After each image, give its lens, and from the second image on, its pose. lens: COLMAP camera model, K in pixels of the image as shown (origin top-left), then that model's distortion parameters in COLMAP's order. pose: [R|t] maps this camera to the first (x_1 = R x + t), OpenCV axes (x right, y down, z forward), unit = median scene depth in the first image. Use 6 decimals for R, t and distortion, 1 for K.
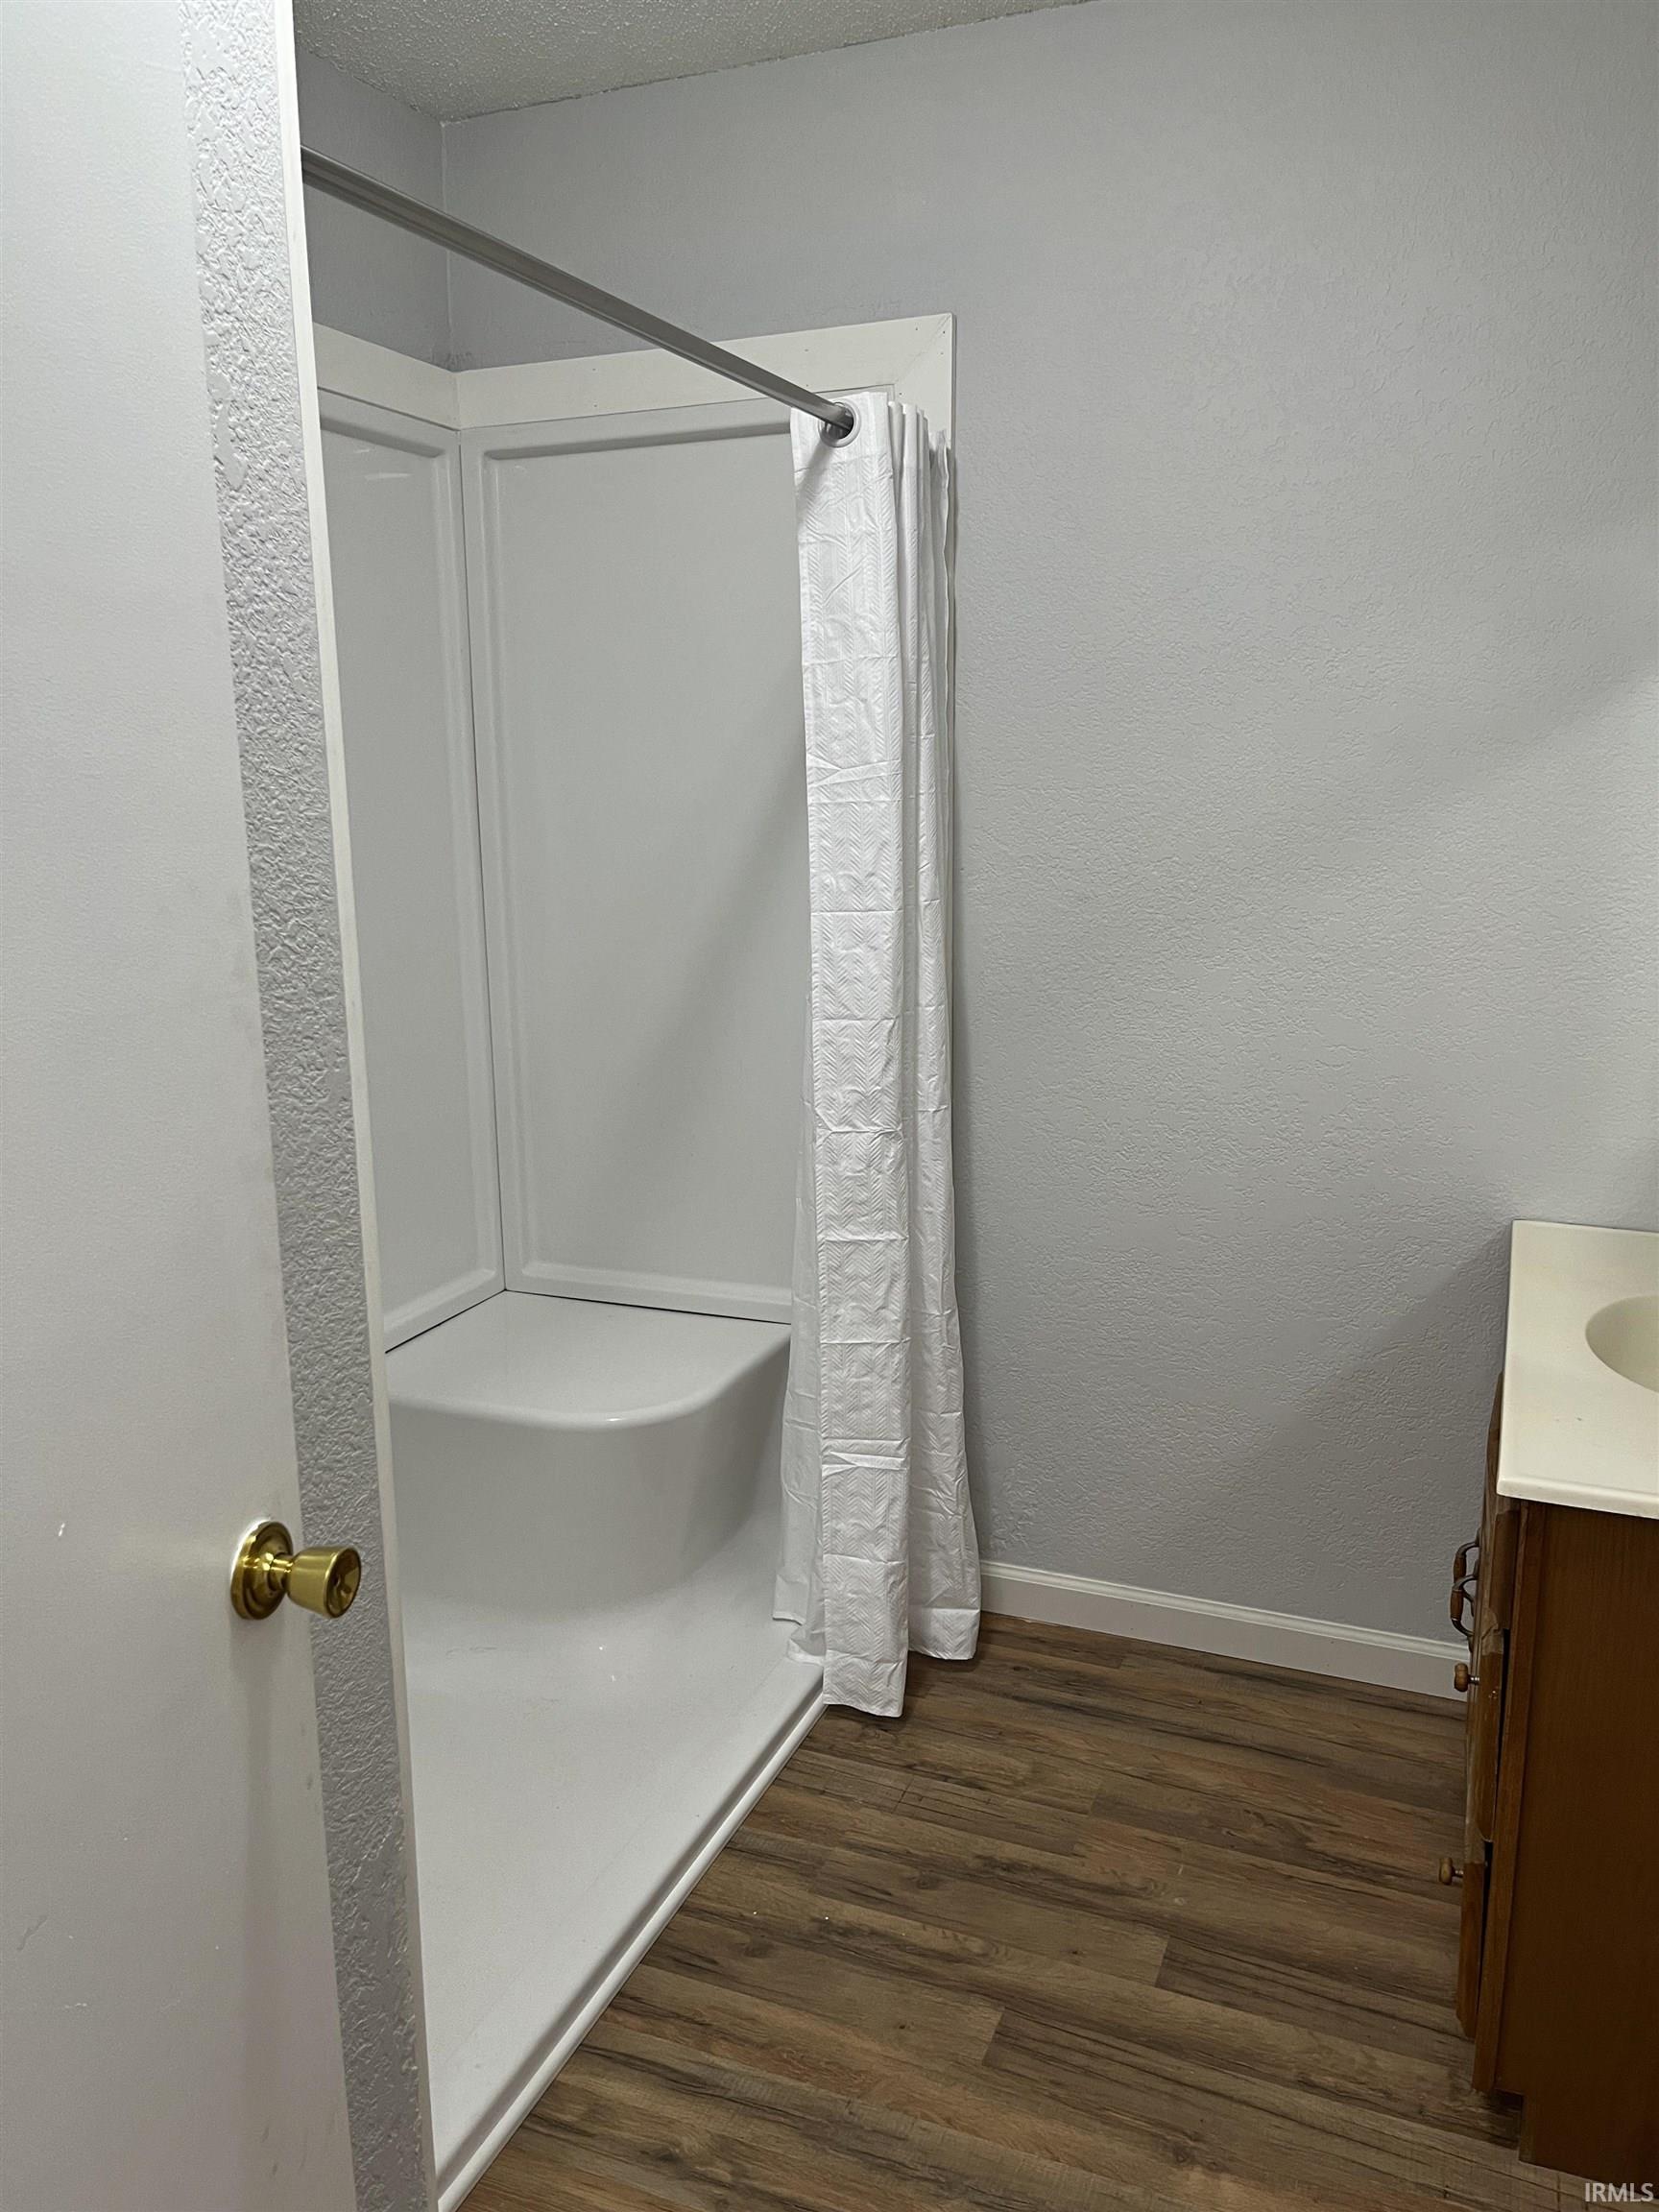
lens RADIAL K [[1678.4, 0, 822.8], [0, 1678.4, 1102.4], [0, 0, 1]] dist [0.030107, -0.068662]
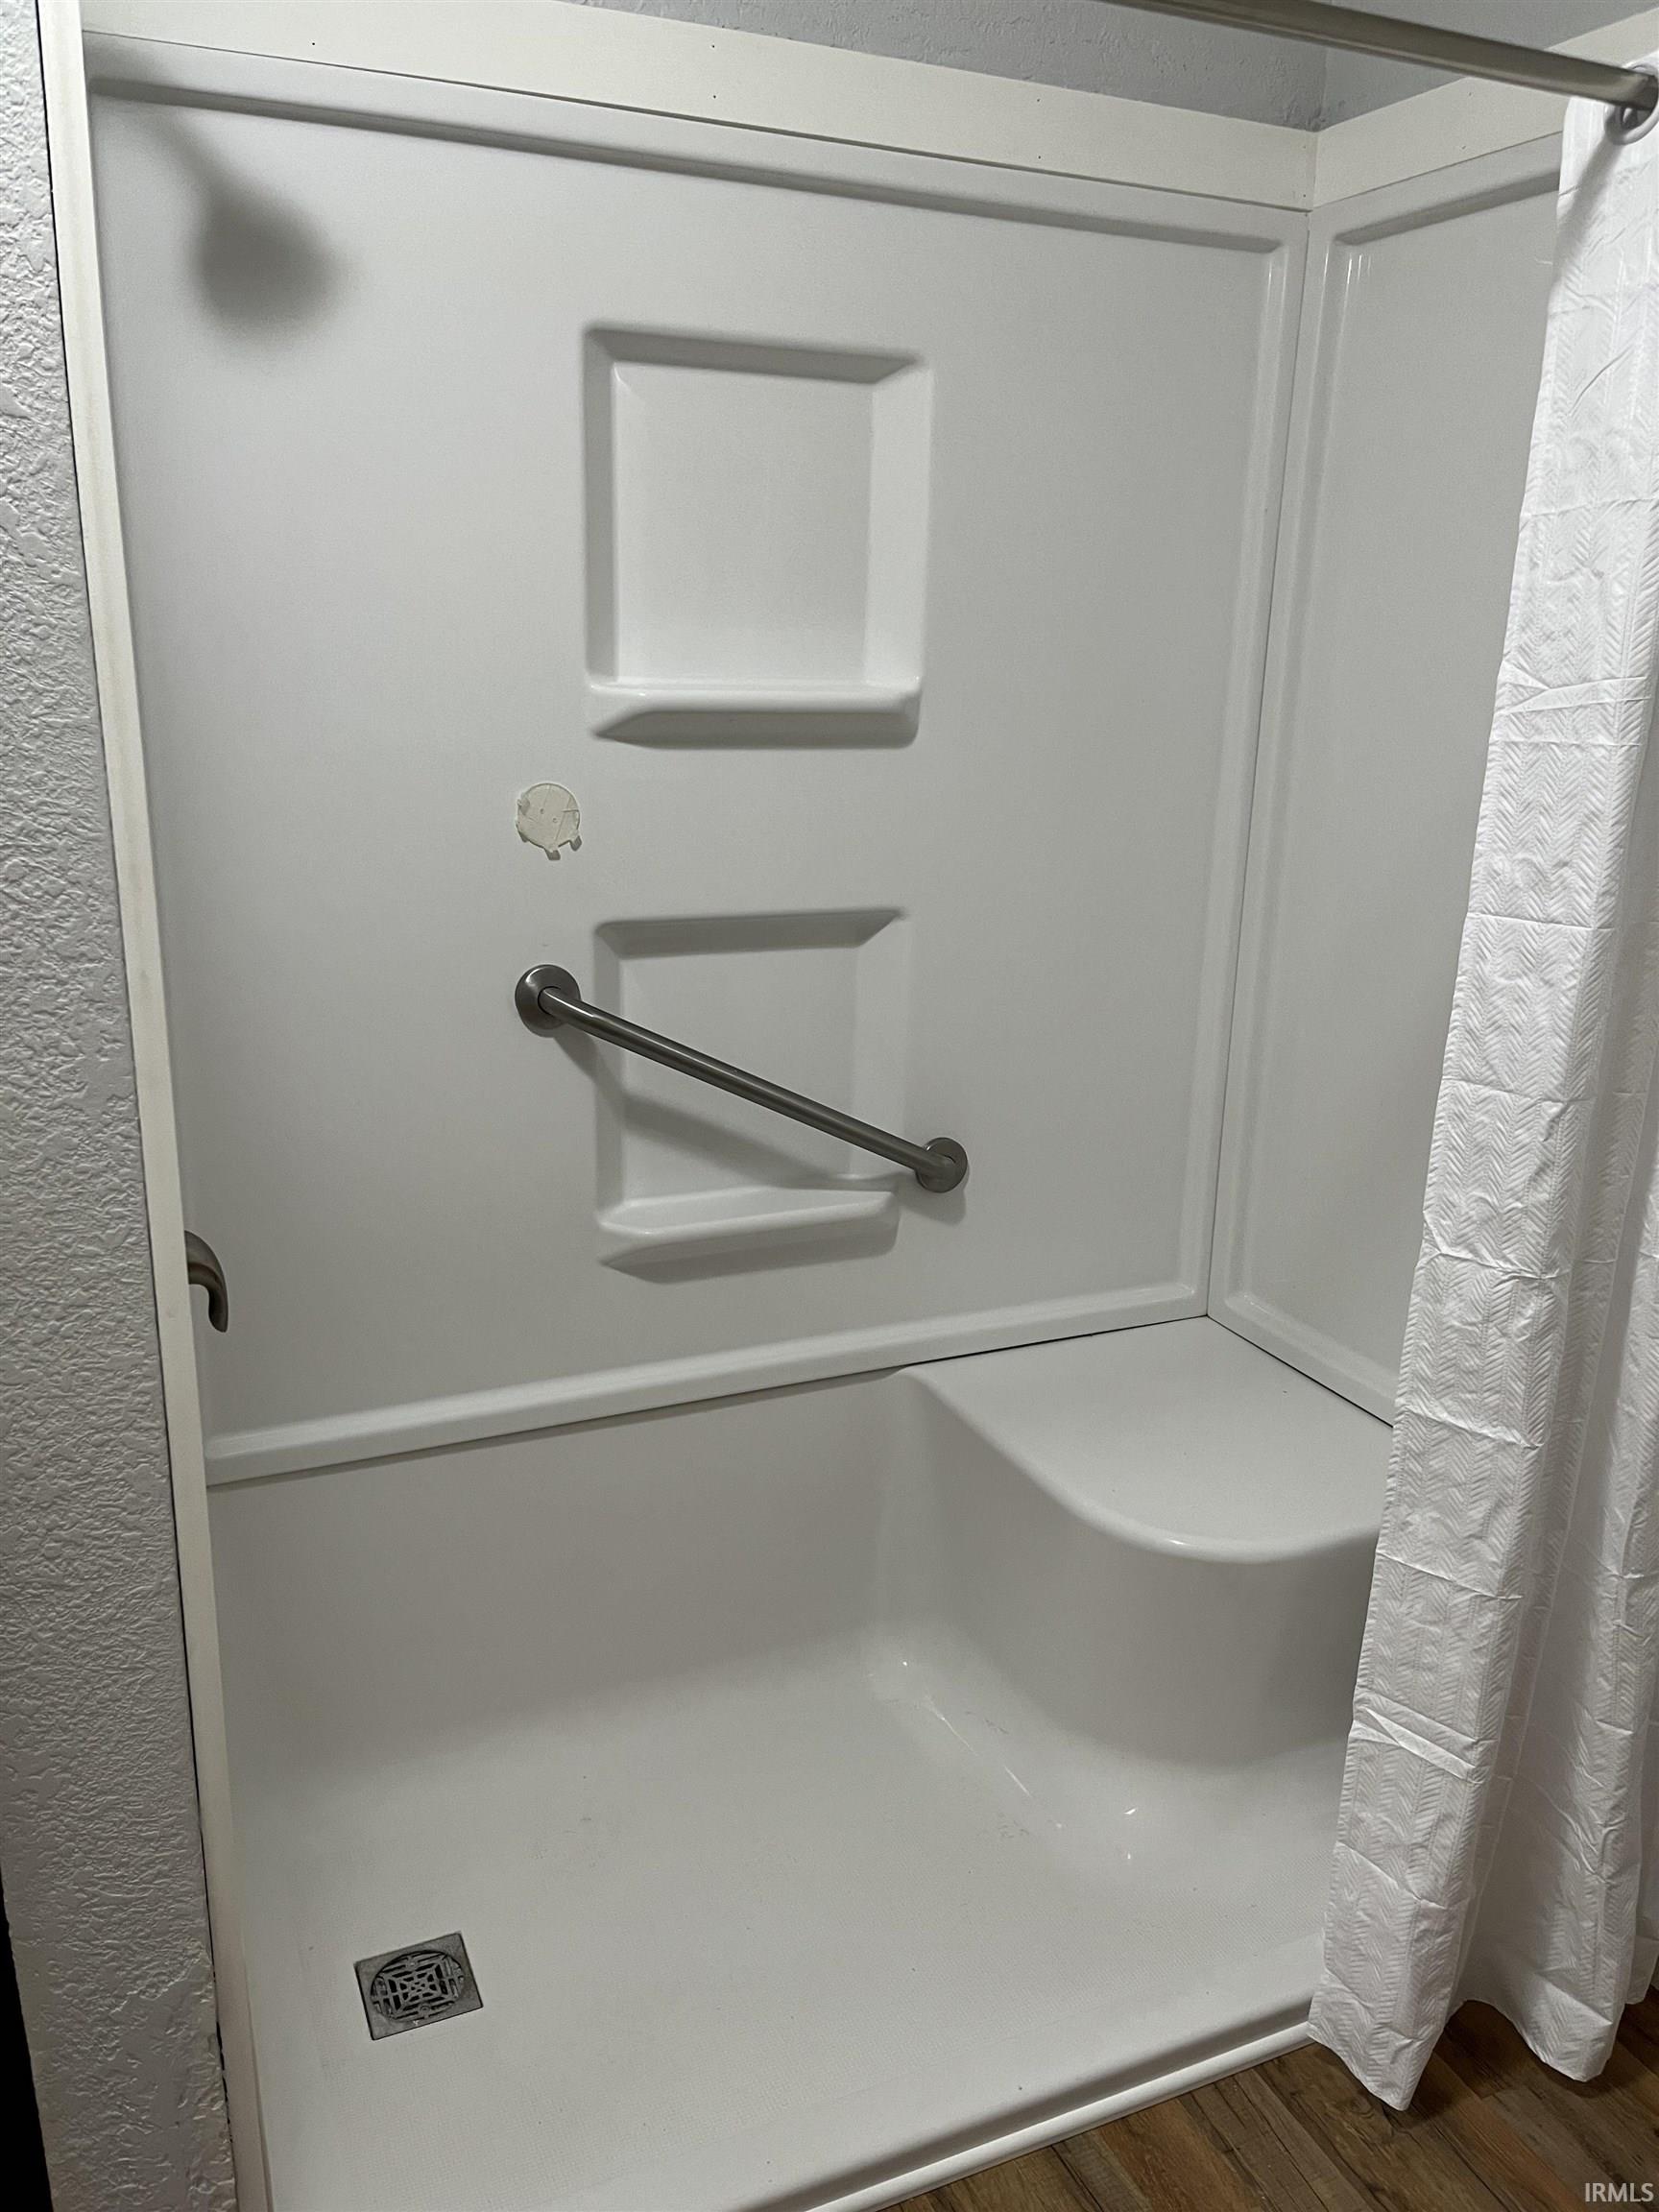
lens RADIAL K [[1678.4, 0, 809.3], [0, 1678.4, 1099.8], [0, 0, 1]] dist [0.030107, -0.068662]
pose [[0.720615, 0.210203, -0.660703, 0.248197], [-0.165915, 0.977528, 0.130040, -0.084586], [0.673191, 0.015912, 0.739298, 0.358542]]
